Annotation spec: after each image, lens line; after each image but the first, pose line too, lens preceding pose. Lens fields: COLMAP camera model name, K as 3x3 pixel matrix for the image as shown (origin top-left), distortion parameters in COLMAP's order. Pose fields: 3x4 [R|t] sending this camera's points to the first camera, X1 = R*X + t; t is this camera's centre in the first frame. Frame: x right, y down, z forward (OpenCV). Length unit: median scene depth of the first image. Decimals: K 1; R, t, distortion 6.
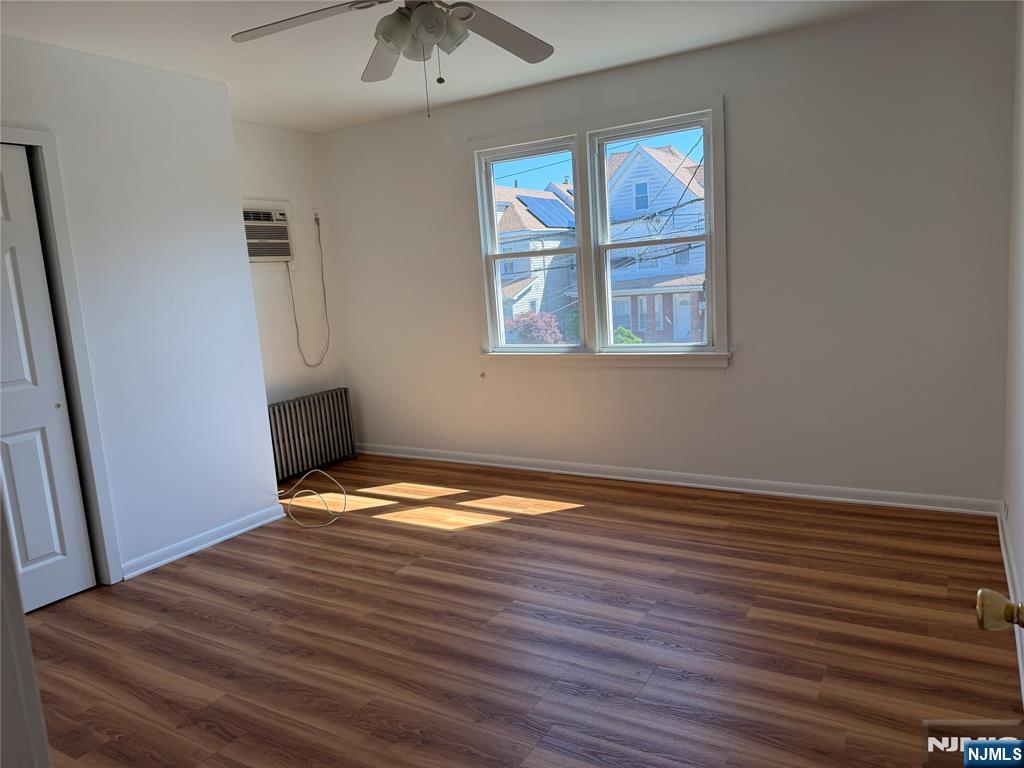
lens RADIAL K [[716.7, 0, 511.0], [0, 716.7, 379.5], [0, 0, 1]] dist [0.085830, -0.123661]
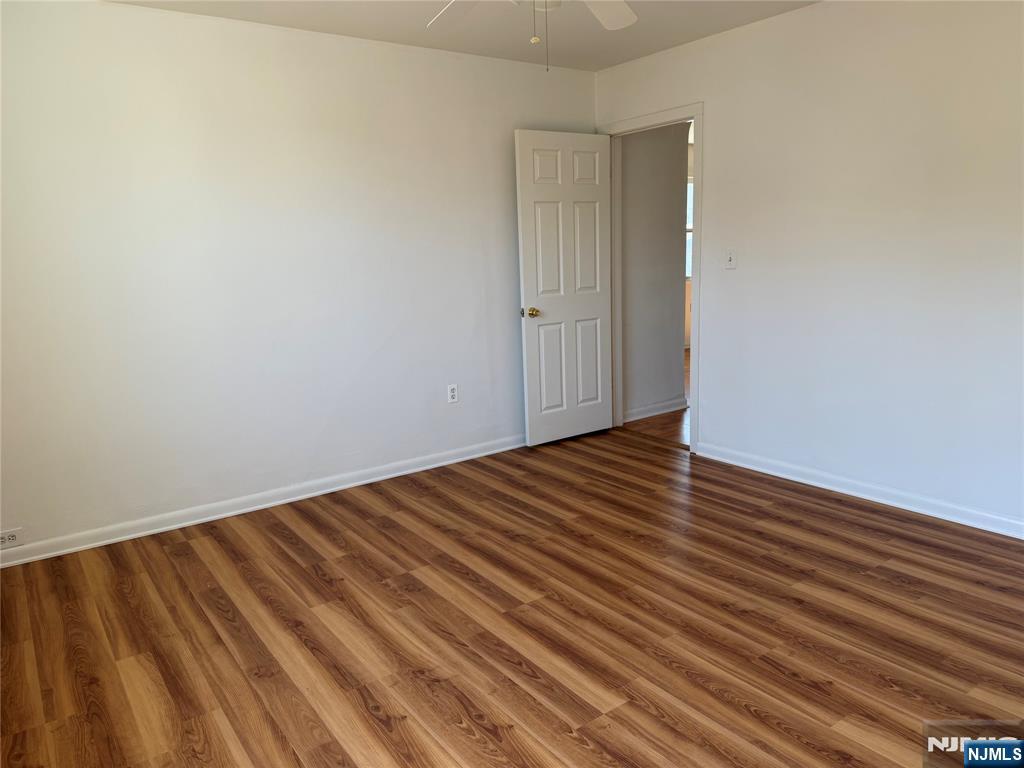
lens RADIAL K [[716.7, 0, 511.0], [0, 716.7, 379.5], [0, 0, 1]] dist [0.085830, -0.123661]
pose [[-0.919053, 0.033346, 0.392720, -0.382215], [0.155420, 0.946334, 0.283366, -0.229691], [-0.362195, 0.321465, -0.874914, 1.757814]]
